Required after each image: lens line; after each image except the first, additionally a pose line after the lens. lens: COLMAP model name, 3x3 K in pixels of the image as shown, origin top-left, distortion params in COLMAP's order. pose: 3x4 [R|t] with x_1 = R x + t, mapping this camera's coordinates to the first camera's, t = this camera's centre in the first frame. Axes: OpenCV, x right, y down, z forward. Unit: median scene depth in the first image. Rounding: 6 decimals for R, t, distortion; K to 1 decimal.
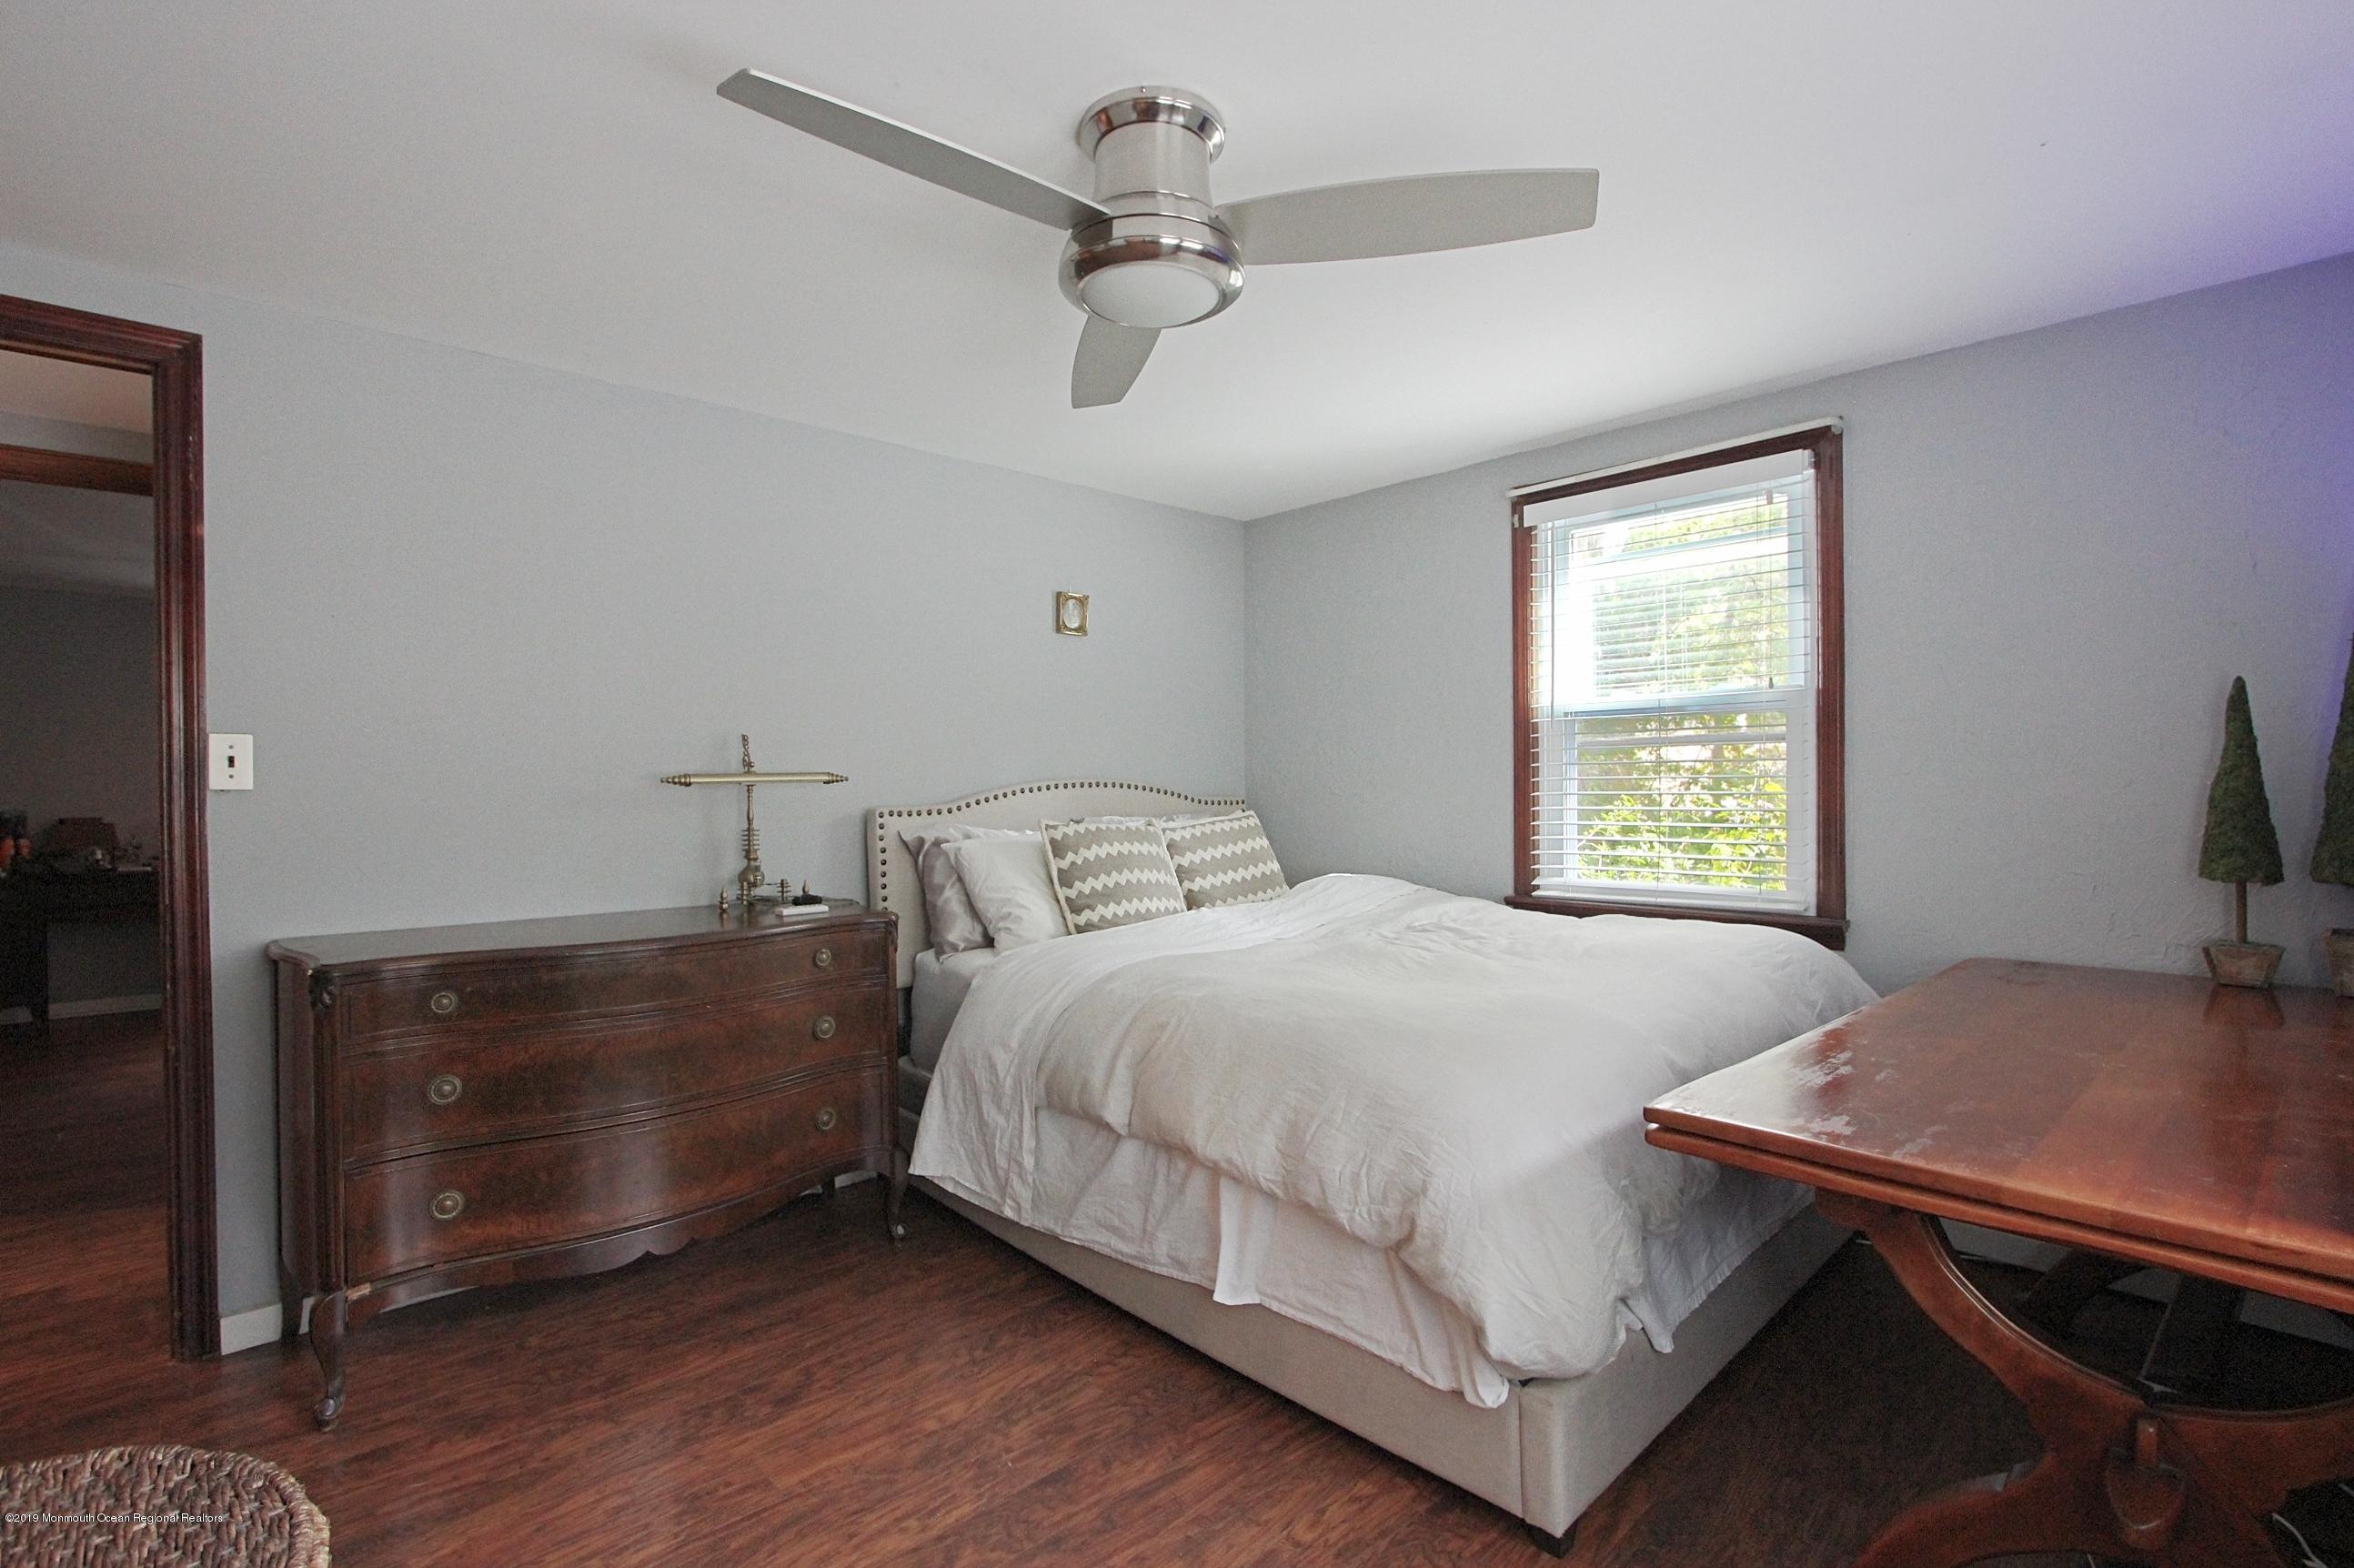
lens RADIAL K [[1090.4, 0, 1169.3], [0, 1090.4, 791.3], [0, 0, 1]] dist [-0.017733, 0.003848]
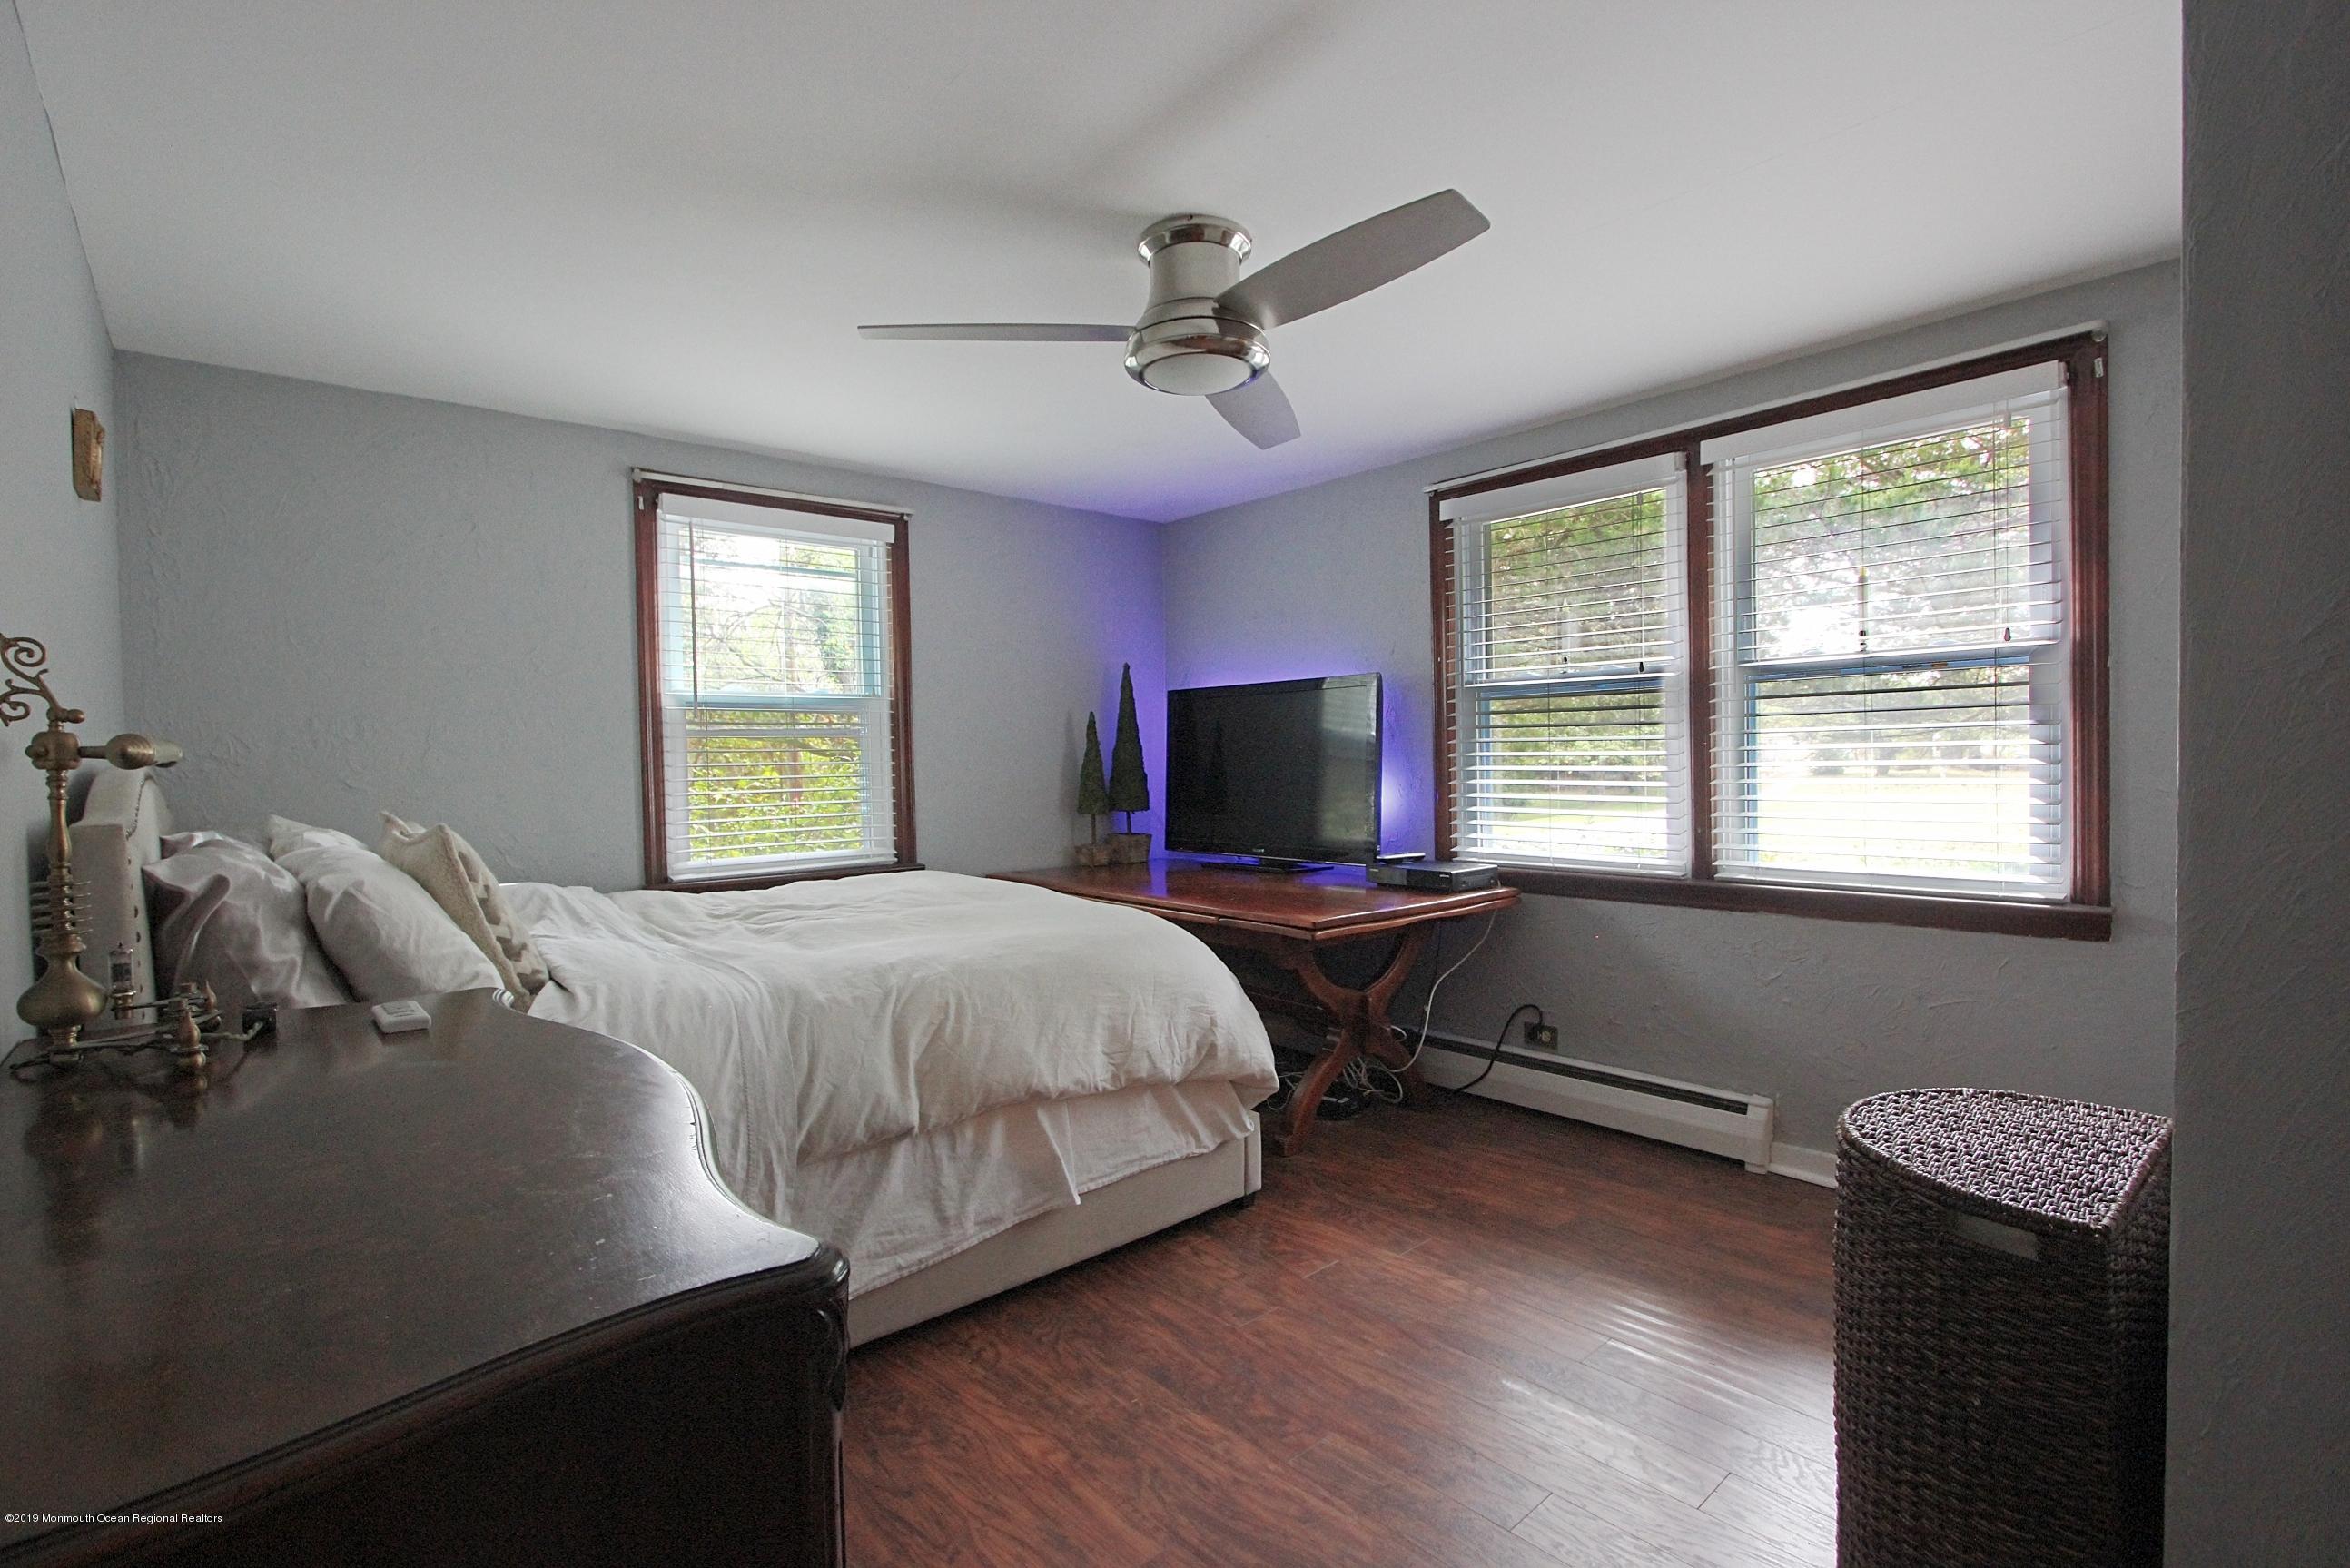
lens RADIAL K [[1088.5, 0, 1167.3], [0, 1088.5, 791.3], [0, 0, 1]] dist [-0.017733, 0.003848]
pose [[0.034257, -0.018835, 0.999236, -1.081622], [0.023098, 0.999570, 0.018049, 0.007533], [-0.999146, 0.022462, 0.034677, 0.835112]]
